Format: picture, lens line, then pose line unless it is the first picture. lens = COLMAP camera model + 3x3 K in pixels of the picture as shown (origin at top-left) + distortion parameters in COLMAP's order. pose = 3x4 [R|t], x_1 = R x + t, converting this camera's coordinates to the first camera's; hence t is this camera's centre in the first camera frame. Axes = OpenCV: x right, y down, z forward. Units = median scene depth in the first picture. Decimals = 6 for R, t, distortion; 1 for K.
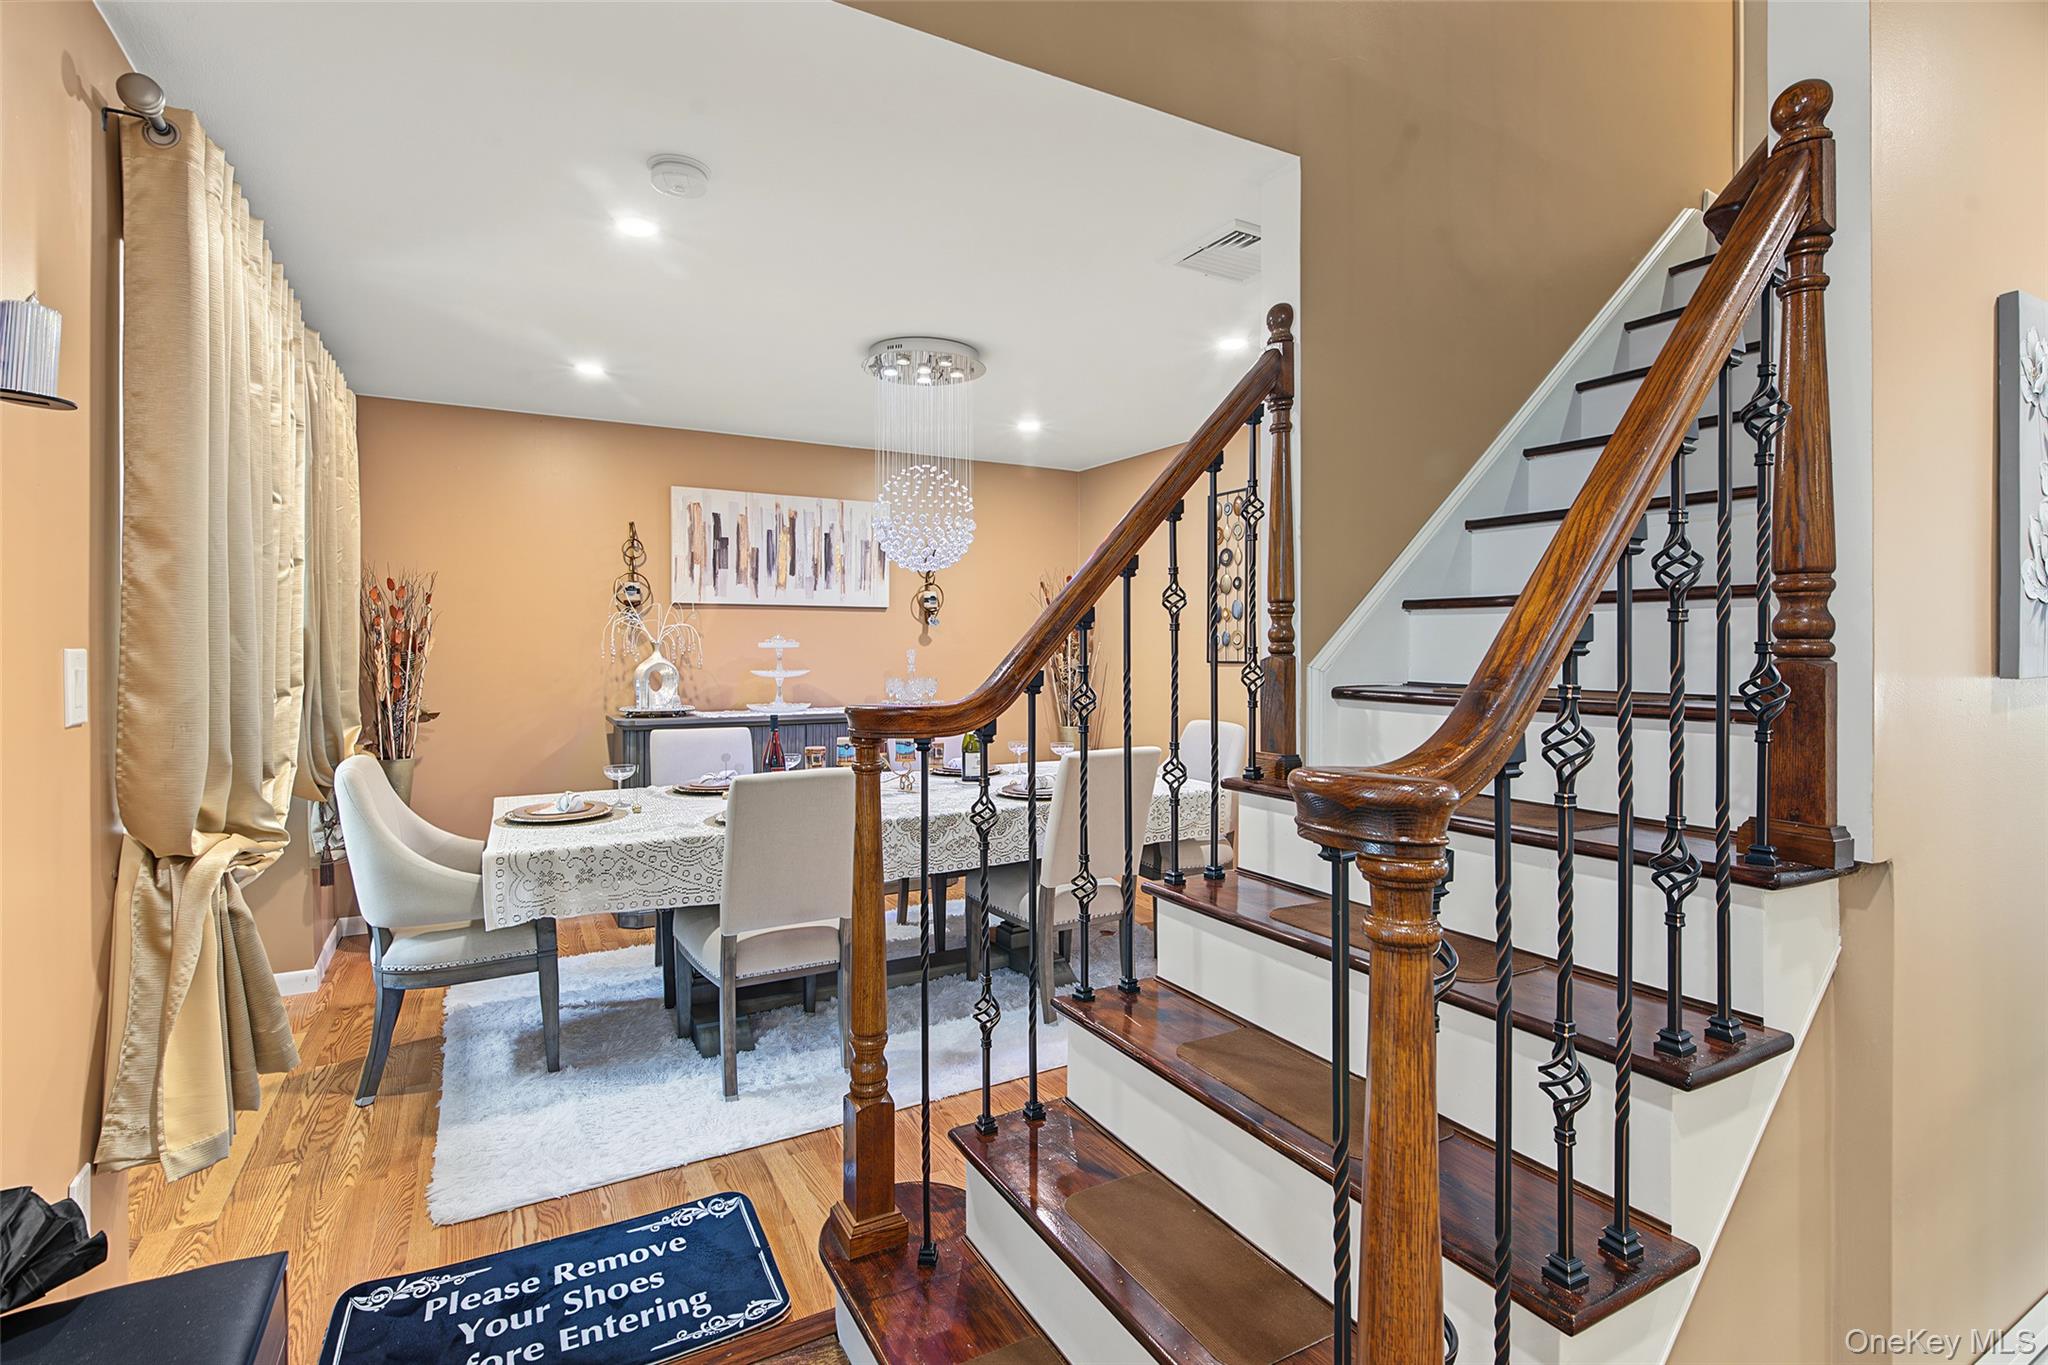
lens RADIAL K [[955.3, 0, 1014.7], [0, 955.3, 618.4], [0, 0, 1]] dist [-0.000006, -0.000073]
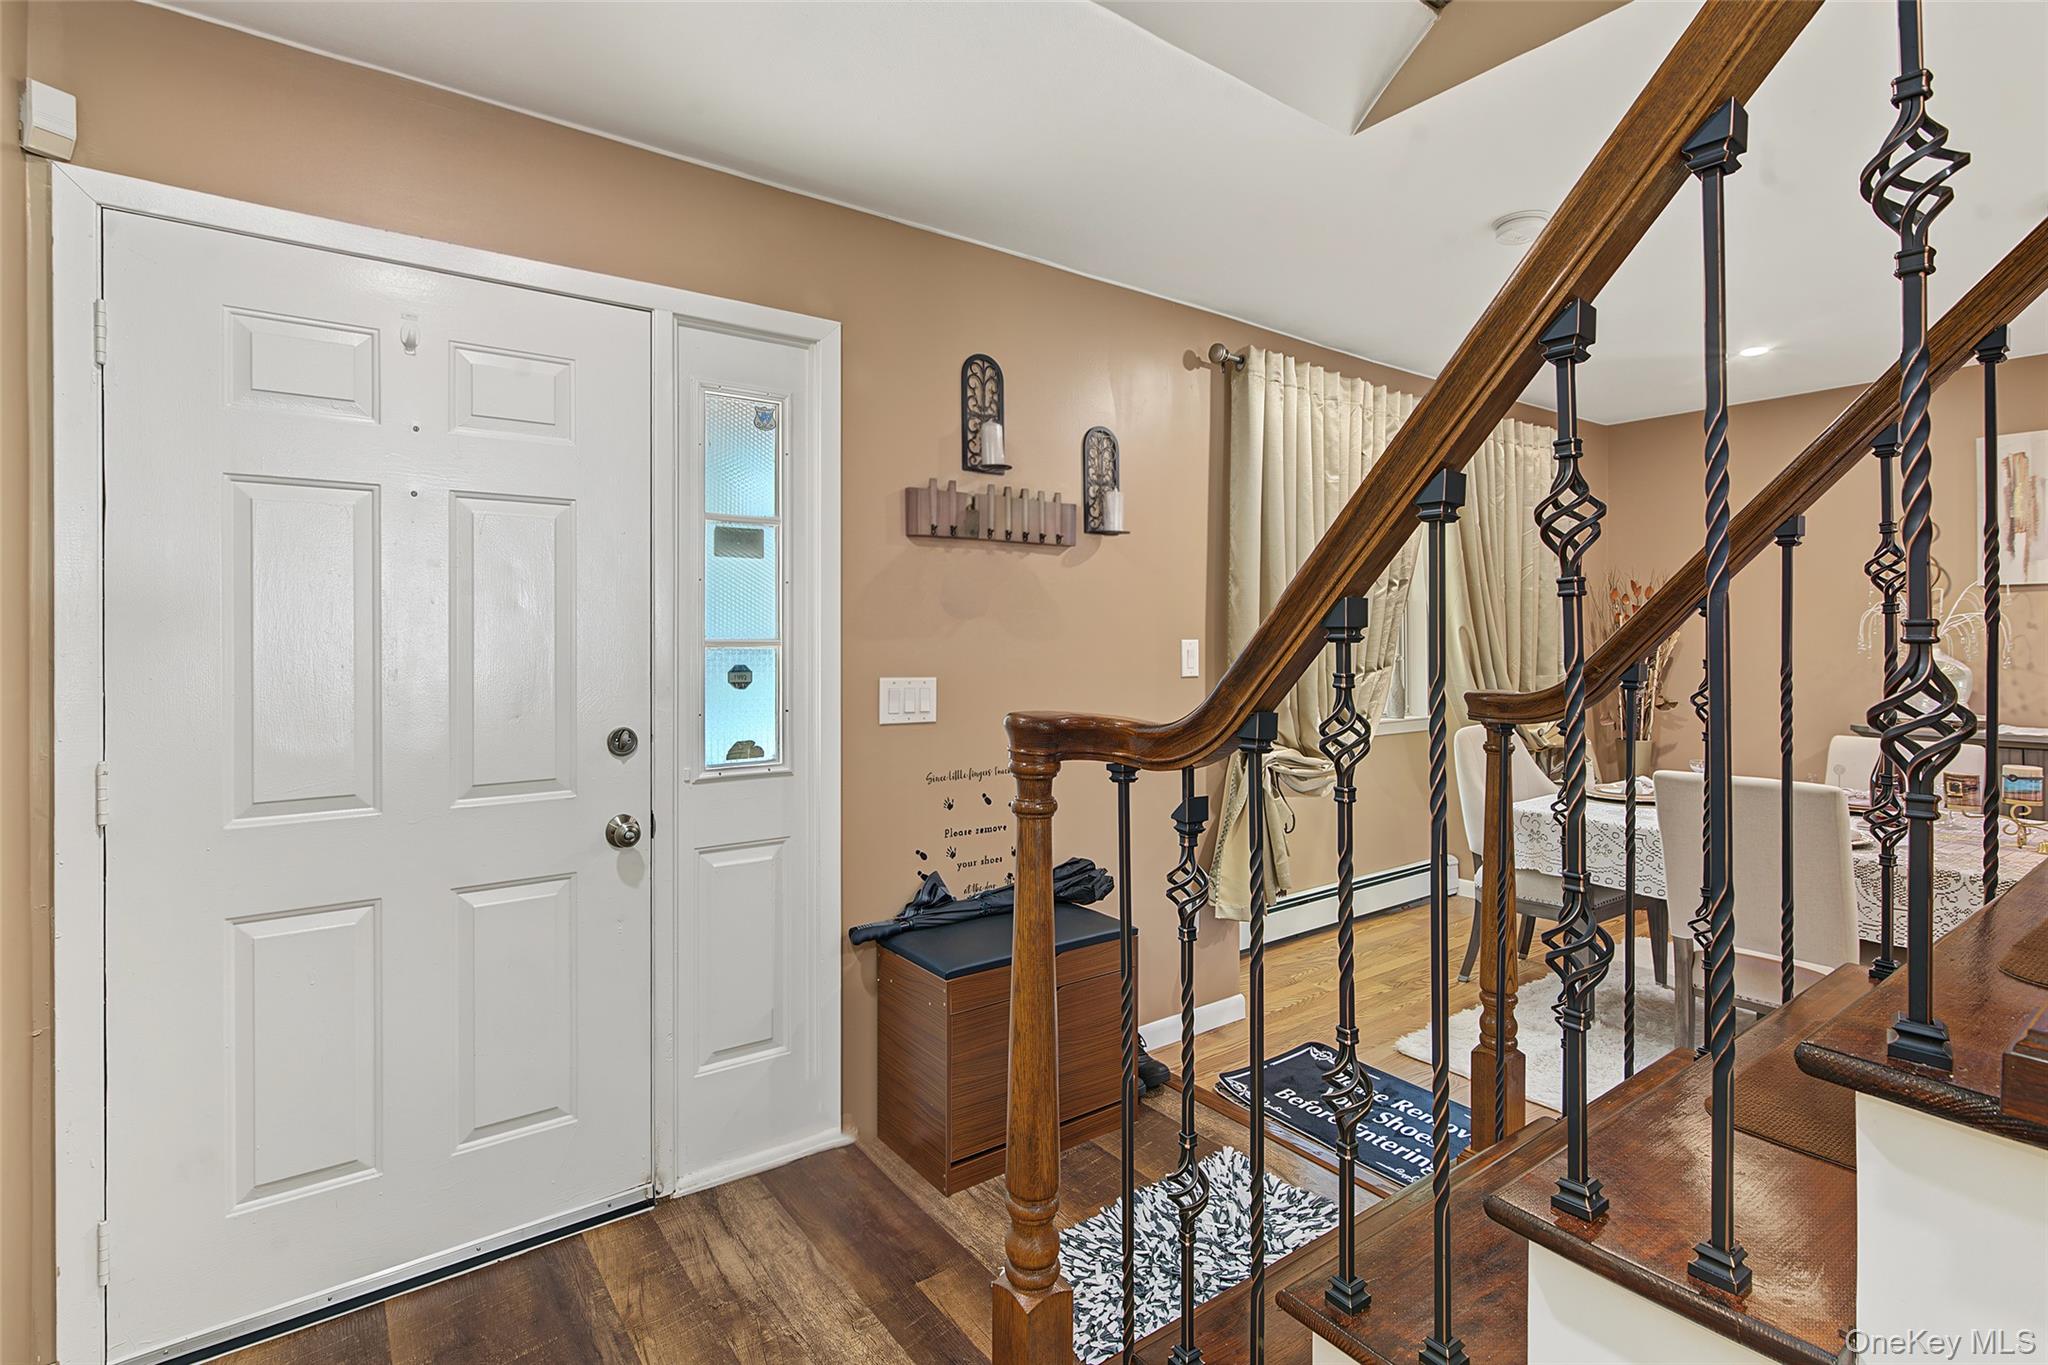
lens RADIAL K [[955.3, 0, 1014.7], [0, 955.3, 618.4], [0, 0, 1]] dist [-0.000006, -0.000073]
pose [[0.133183, -0.019630, -0.990897, 0.877401], [0.024573, 0.999562, -0.016499, 0.013518], [0.990787, -0.022151, 0.133607, 0.329106]]
